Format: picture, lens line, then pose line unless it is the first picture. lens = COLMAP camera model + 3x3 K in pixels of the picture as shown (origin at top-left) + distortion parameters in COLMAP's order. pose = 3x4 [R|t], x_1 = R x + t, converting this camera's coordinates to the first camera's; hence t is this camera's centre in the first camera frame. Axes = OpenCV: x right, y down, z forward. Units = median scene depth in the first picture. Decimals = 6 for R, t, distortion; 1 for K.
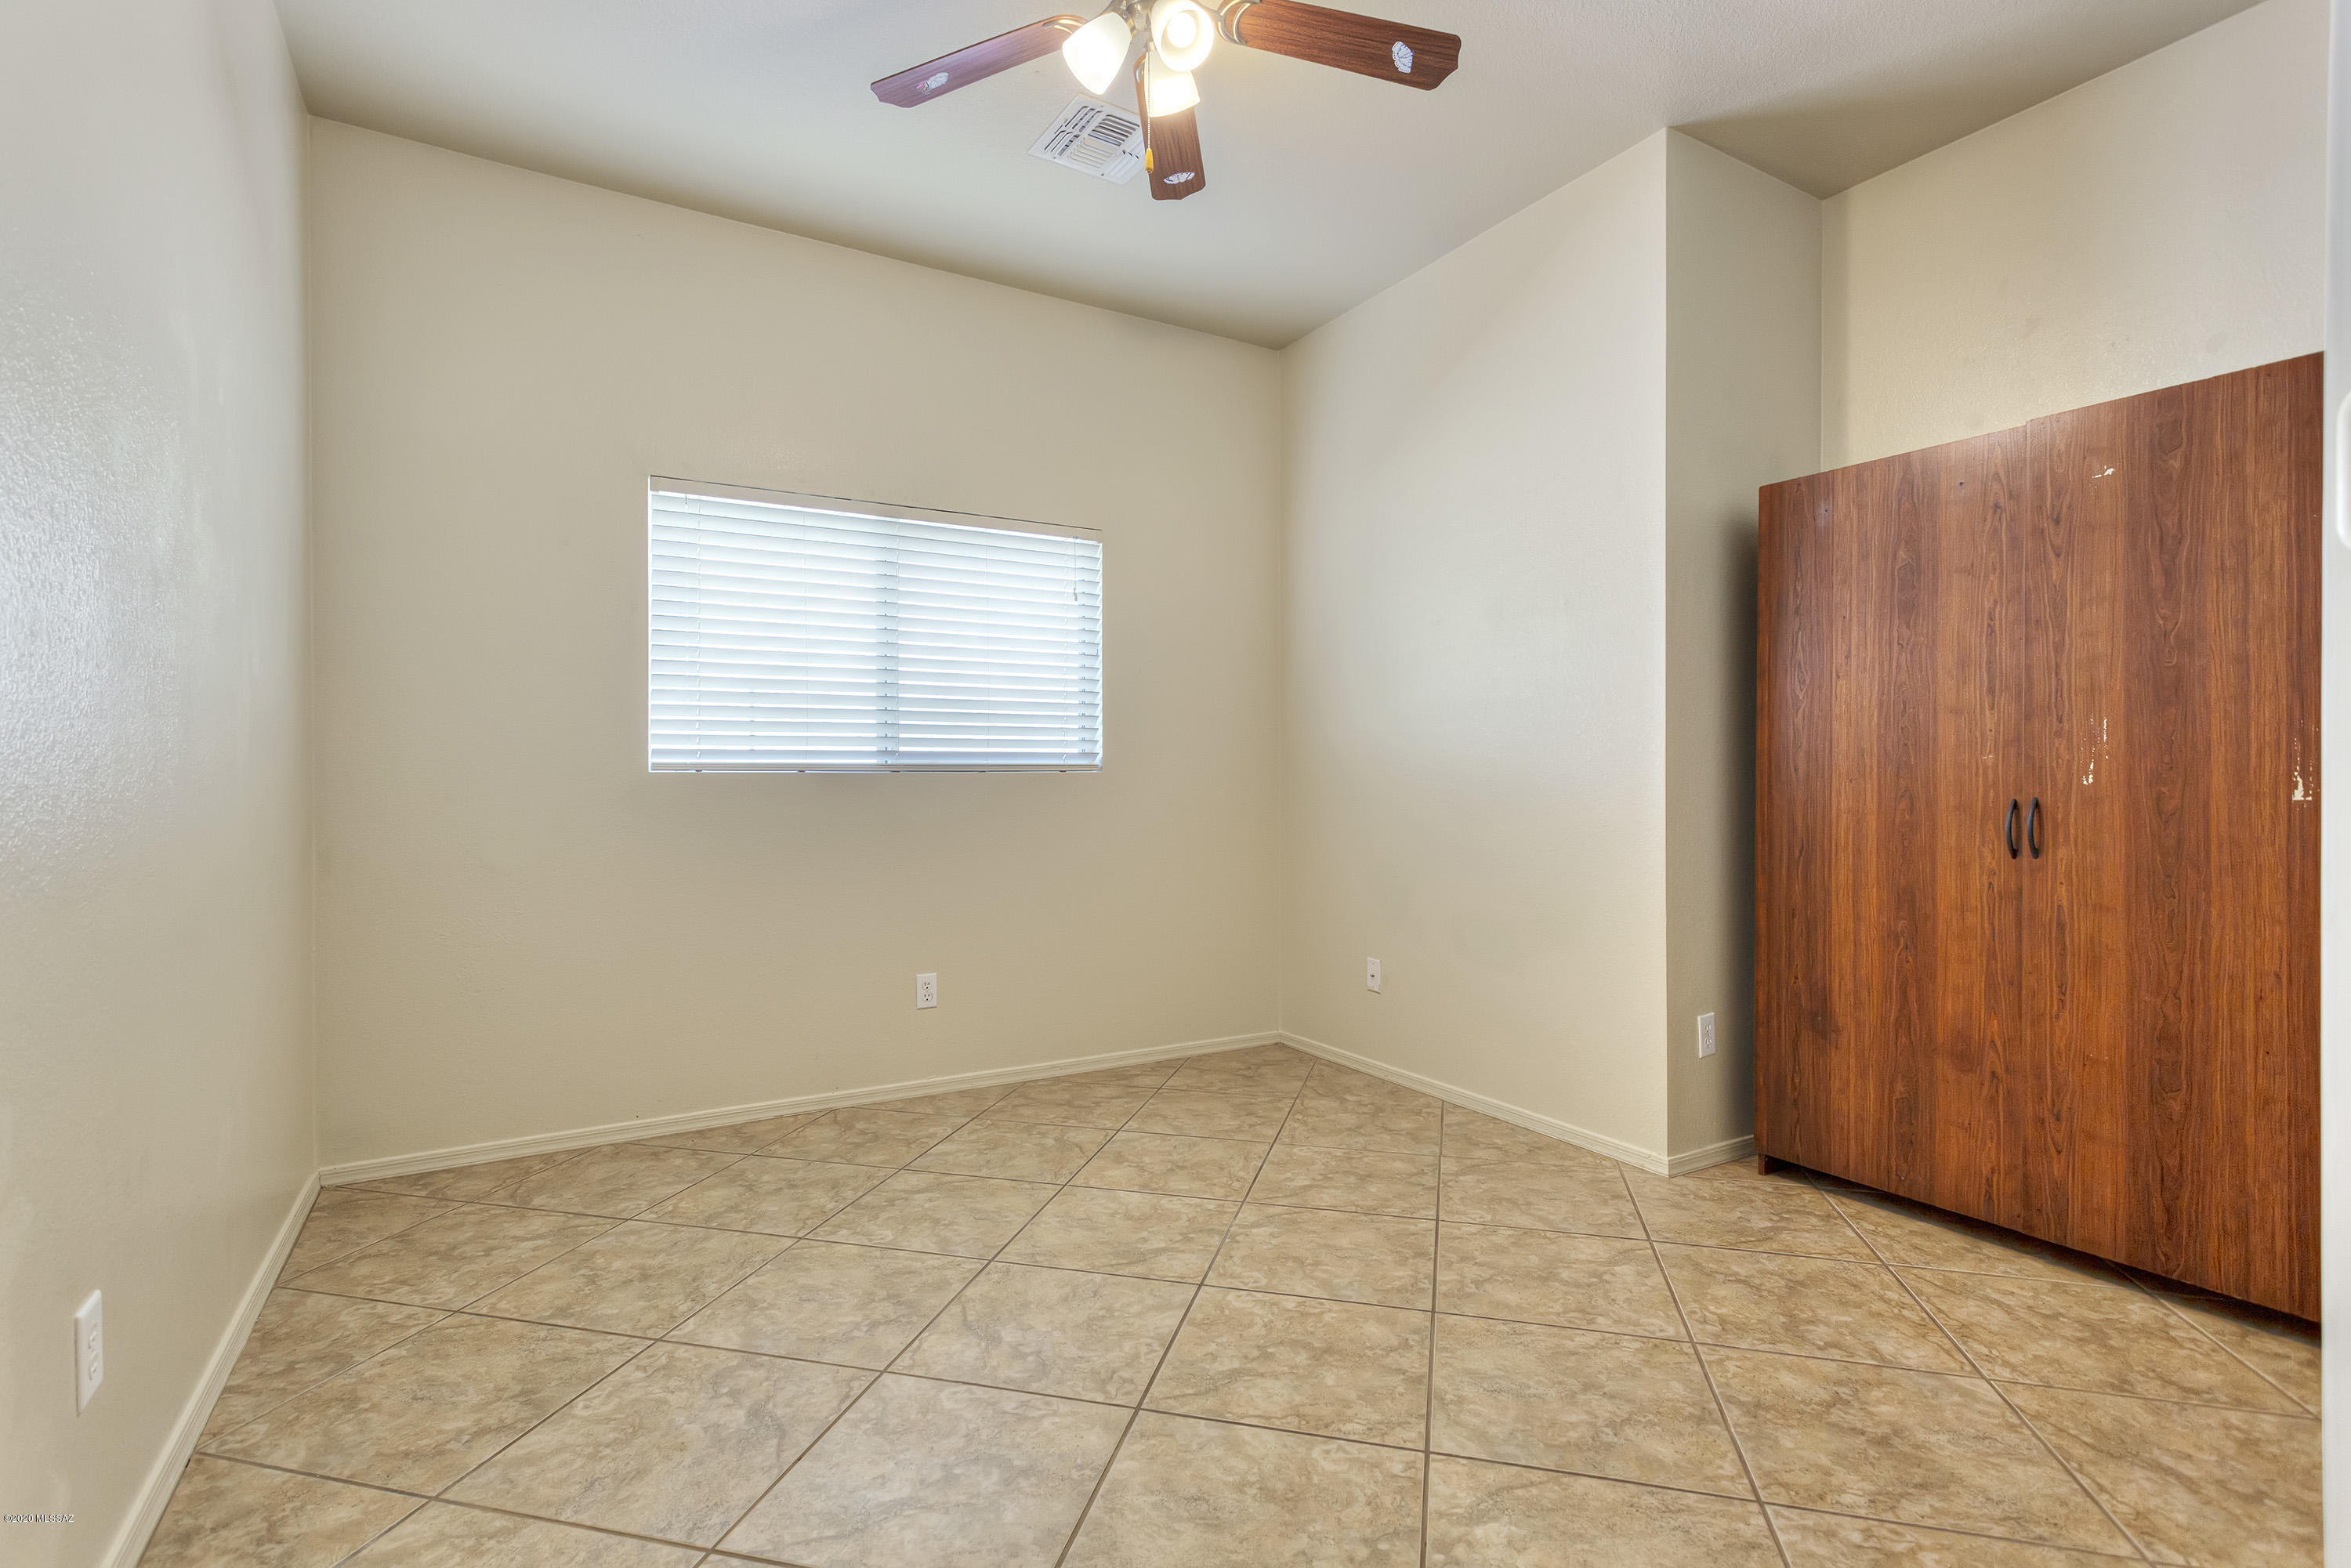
lens RADIAL K [[1108.1, 0, 1175.5], [0, 1108.1, 784.0], [0, 0, 1]] dist [-0.000076, 0.000084]
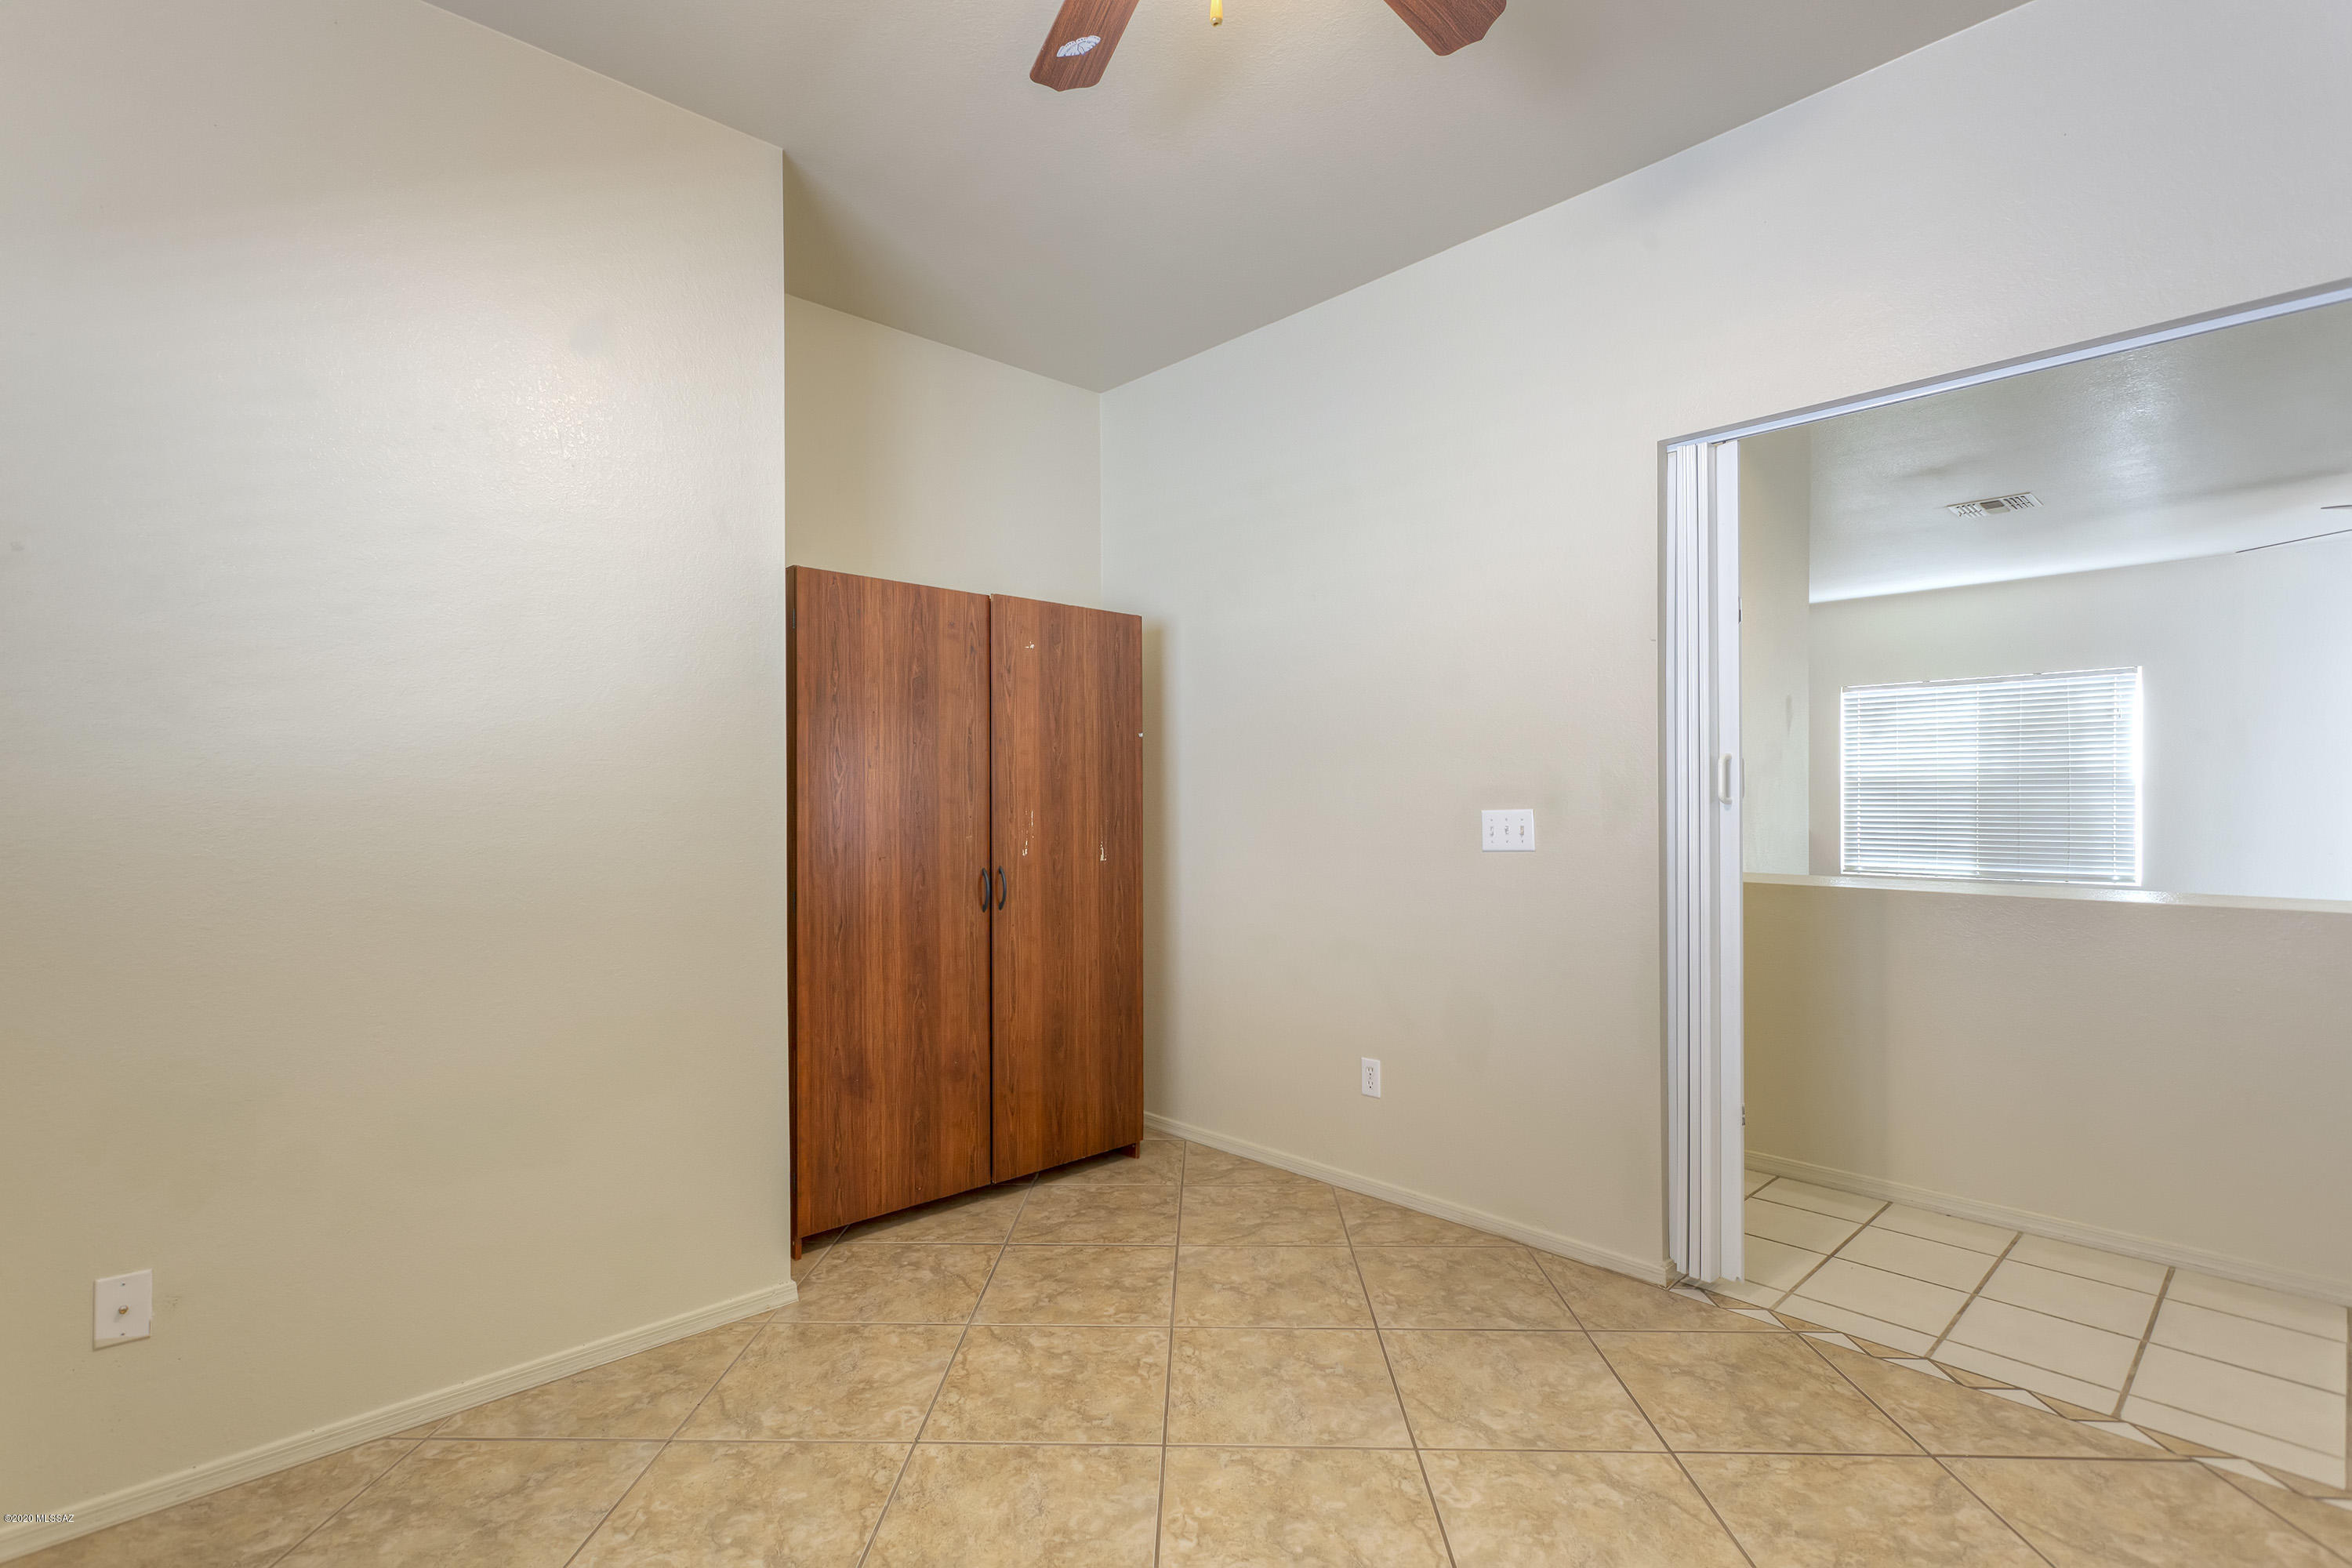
lens RADIAL K [[1113.2, 0, 1178.8], [0, 1113.2, 802.0], [0, 0, 1]] dist [0.004054, 0.000786]
pose [[-0.225473, -0.000836, 0.974249, -0.597696], [0.005462, 0.999983, 0.002122, -0.065790], [-0.974234, 0.005800, -0.225465, 1.024738]]
